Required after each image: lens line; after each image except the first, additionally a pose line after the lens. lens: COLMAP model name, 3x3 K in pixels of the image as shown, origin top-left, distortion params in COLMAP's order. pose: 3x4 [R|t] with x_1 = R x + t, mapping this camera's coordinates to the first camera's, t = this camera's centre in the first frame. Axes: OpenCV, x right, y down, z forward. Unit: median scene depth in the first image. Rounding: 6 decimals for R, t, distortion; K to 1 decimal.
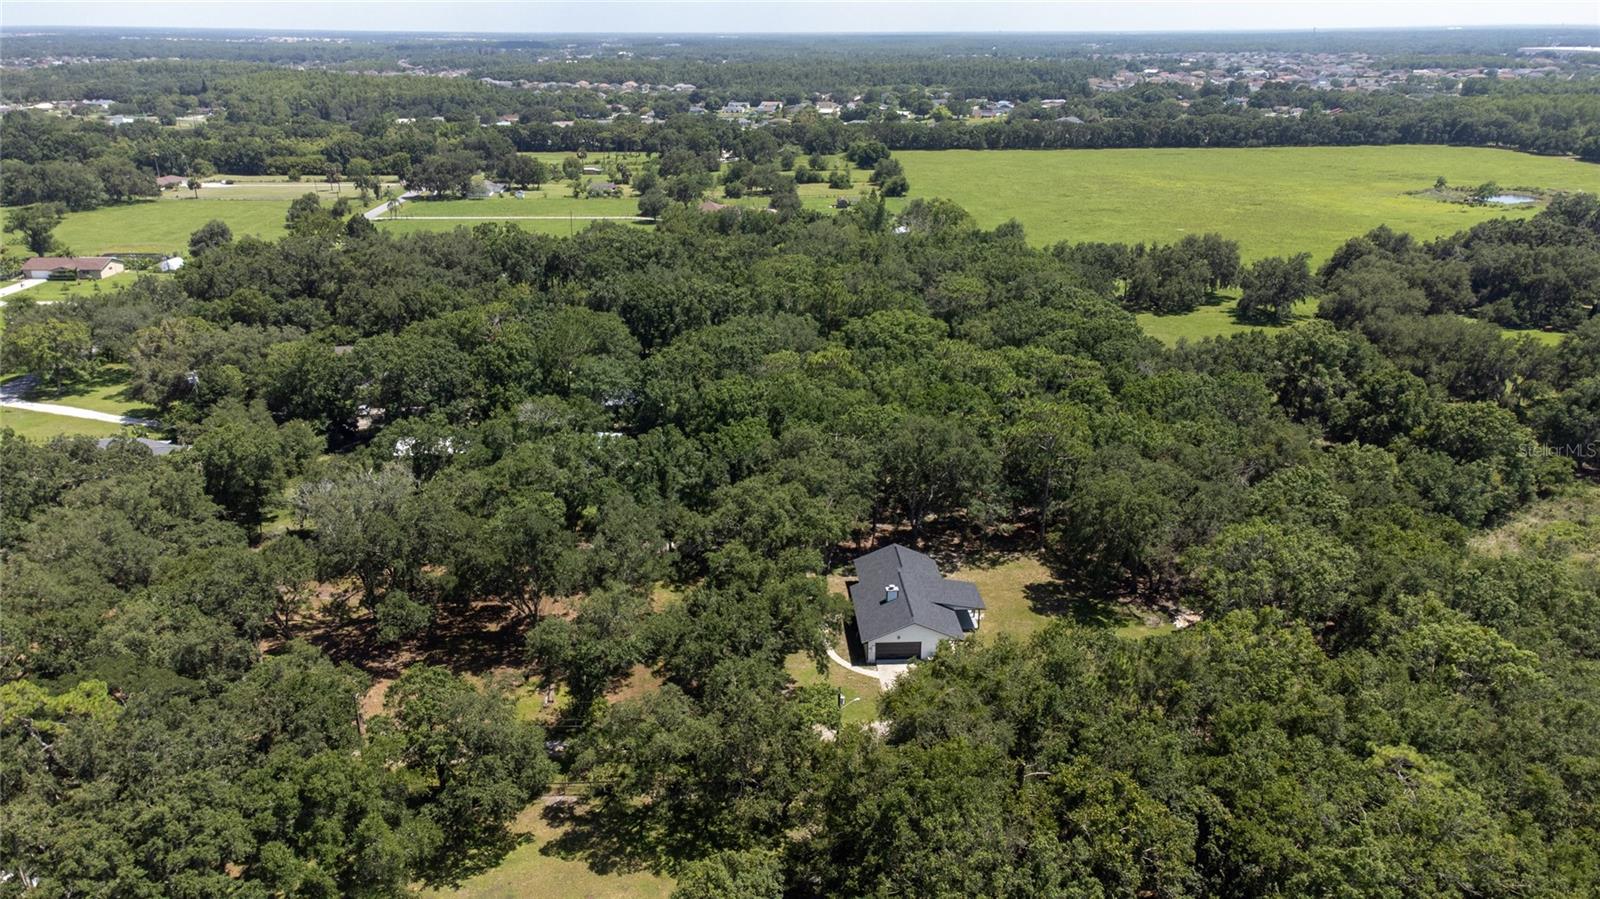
lens RADIAL K [[1183.0, 0, 800.3], [0, 1183.0, 441.4], [0, 0, 1]] dist [0.022925, 0.042320]
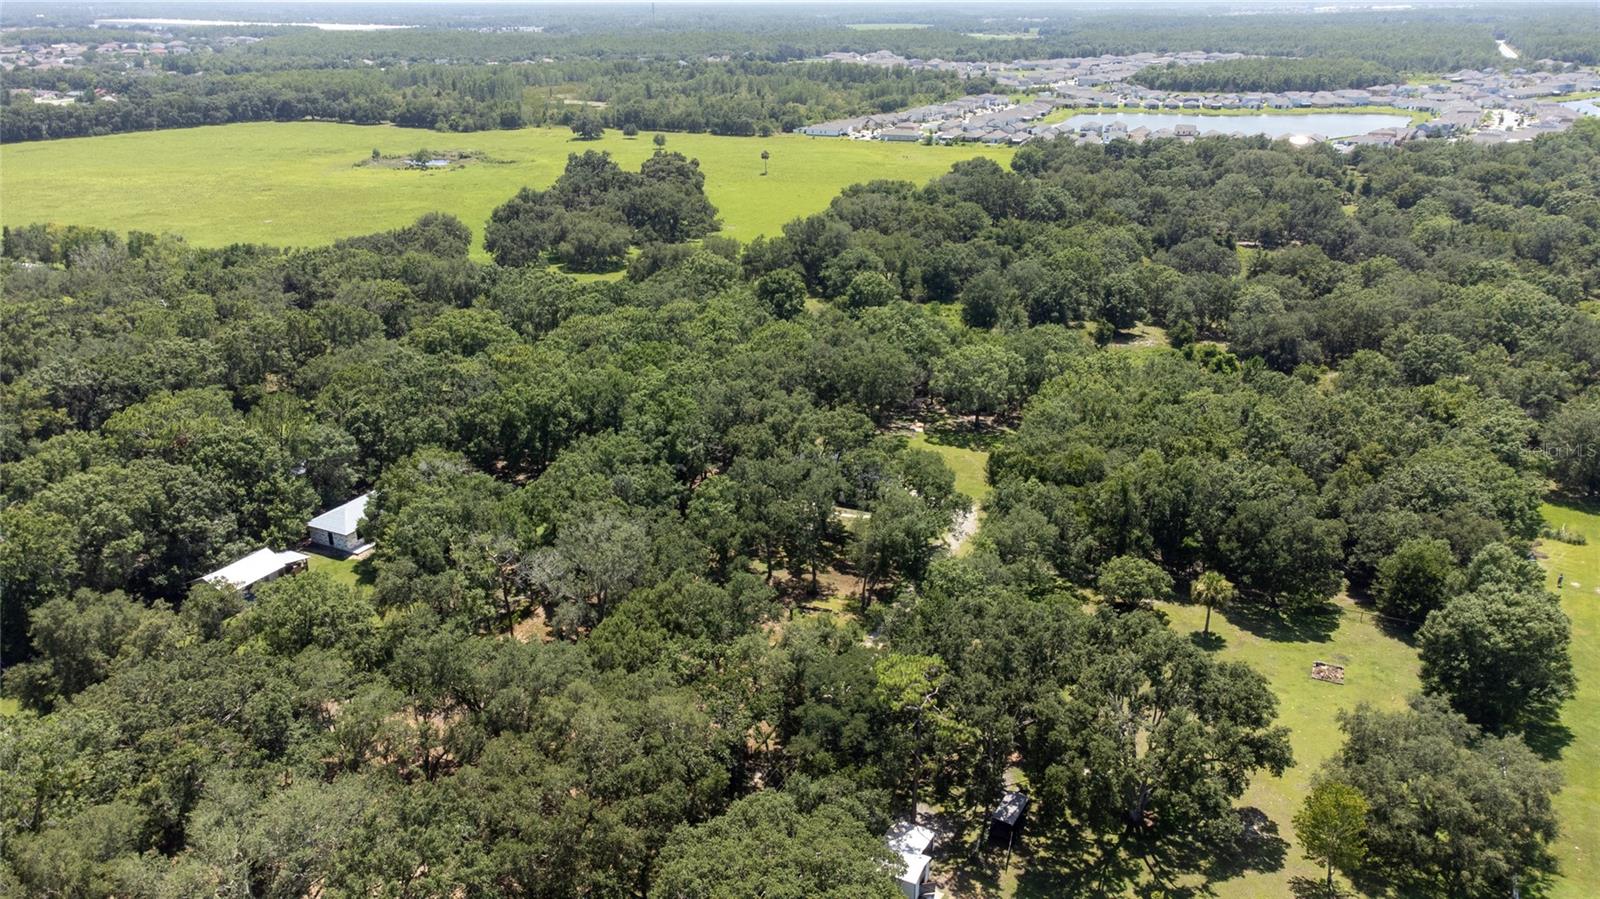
lens RADIAL K [[1183.0, 0, 798.8], [0, 1183.0, 451.7], [0, 0, 1]] dist [0.022925, 0.042320]
pose [[0.478128, -0.313403, 0.820471, -0.305501], [0.287449, 0.938559, 0.191000, -0.047676], [-0.829920, 0.144521, 0.538838, 0.083044]]
